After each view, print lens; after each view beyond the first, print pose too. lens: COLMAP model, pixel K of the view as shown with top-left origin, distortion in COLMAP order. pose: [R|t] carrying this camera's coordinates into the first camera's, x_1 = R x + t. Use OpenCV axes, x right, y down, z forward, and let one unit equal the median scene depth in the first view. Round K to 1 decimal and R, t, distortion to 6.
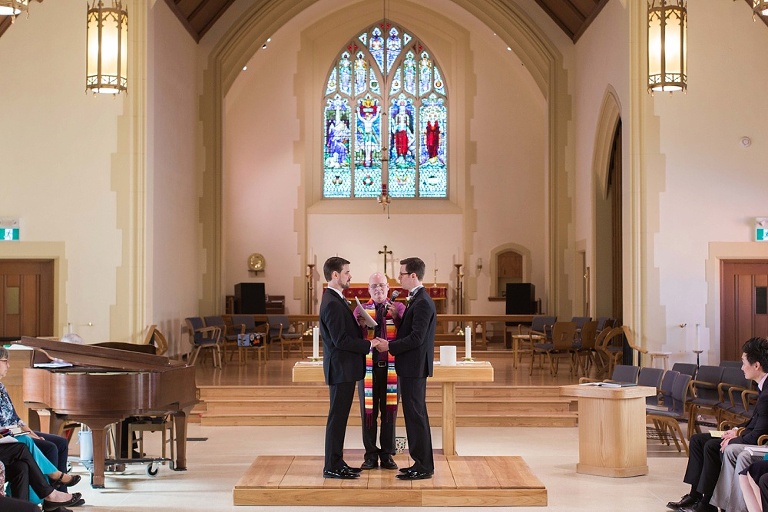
lens RADIAL K [[1280.2, 0, 381.5], [0, 1280.2, 259.7], [0, 0, 1]] dist [0.006827, 0.000000]
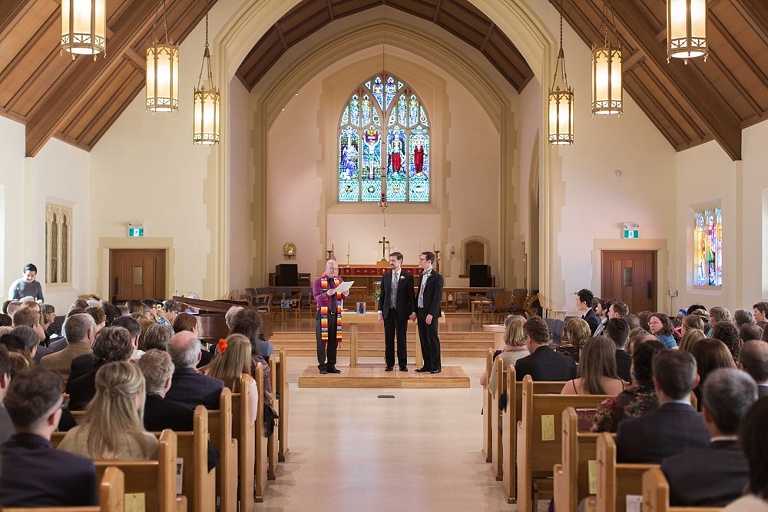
lens RADIAL K [[1280.2, 0, 390.5], [0, 1280.2, 261.2], [0, 0, 1]] dist [0.006827, 0.000000]
pose [[0.999979, 0.002809, 0.005771, 0.002192], [-0.002907, 0.999851, 0.017037, -0.008554], [-0.005722, -0.017054, 0.999838, -0.366162]]
